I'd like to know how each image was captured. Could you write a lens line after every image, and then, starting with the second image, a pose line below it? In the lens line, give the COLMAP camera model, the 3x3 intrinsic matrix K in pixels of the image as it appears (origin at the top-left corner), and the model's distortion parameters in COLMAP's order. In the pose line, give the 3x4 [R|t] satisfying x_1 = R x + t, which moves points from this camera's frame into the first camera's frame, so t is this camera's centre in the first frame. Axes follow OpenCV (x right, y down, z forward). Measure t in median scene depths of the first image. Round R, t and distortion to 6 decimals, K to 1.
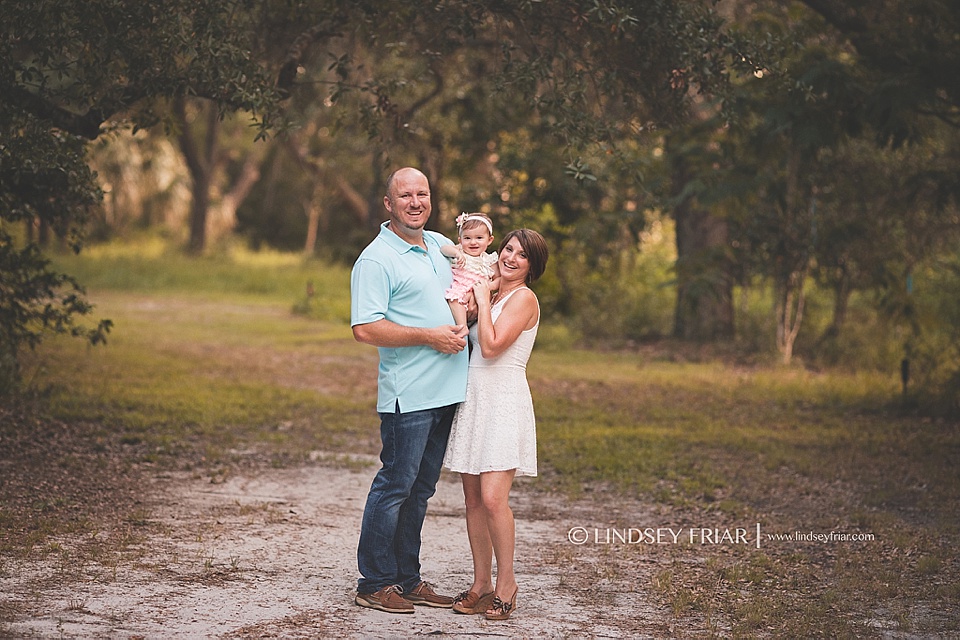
lens RADIAL K [[3212.8, 0, 481.5], [0, 3212.8, 317.7], [0, 0, 1]] dist [0.140107, 0.000000]
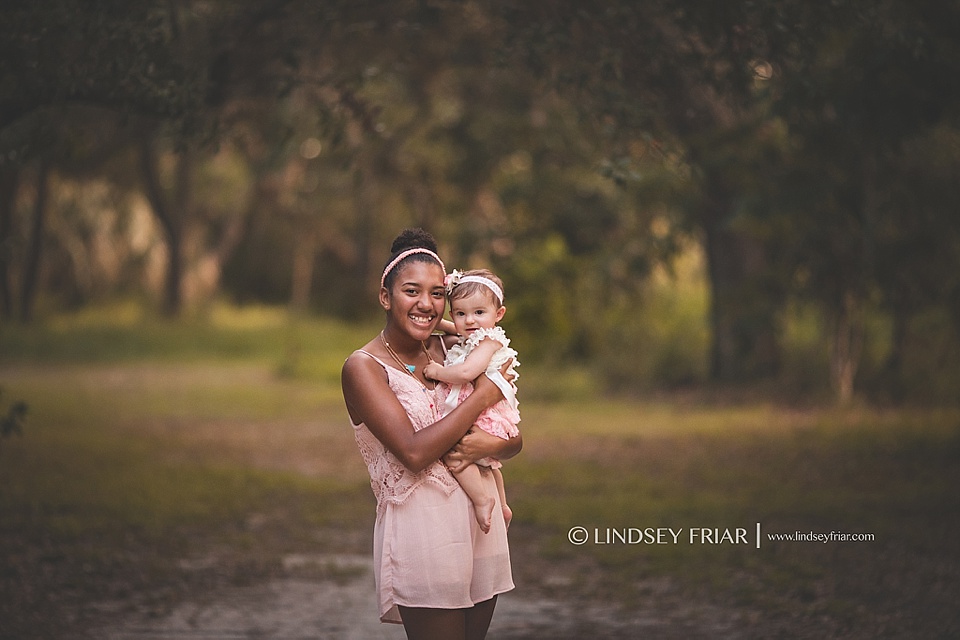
lens RADIAL K [[3212.8, 0, 473.4], [0, 3212.8, 315.3], [0, 0, 1]] dist [0.140107, 0.000000]
pose [[0.998252, -0.059064, -0.002133, -0.001431], [0.059024, 0.998136, -0.015490, -0.001611], [0.003044, 0.015337, 0.999878, 0.139702]]
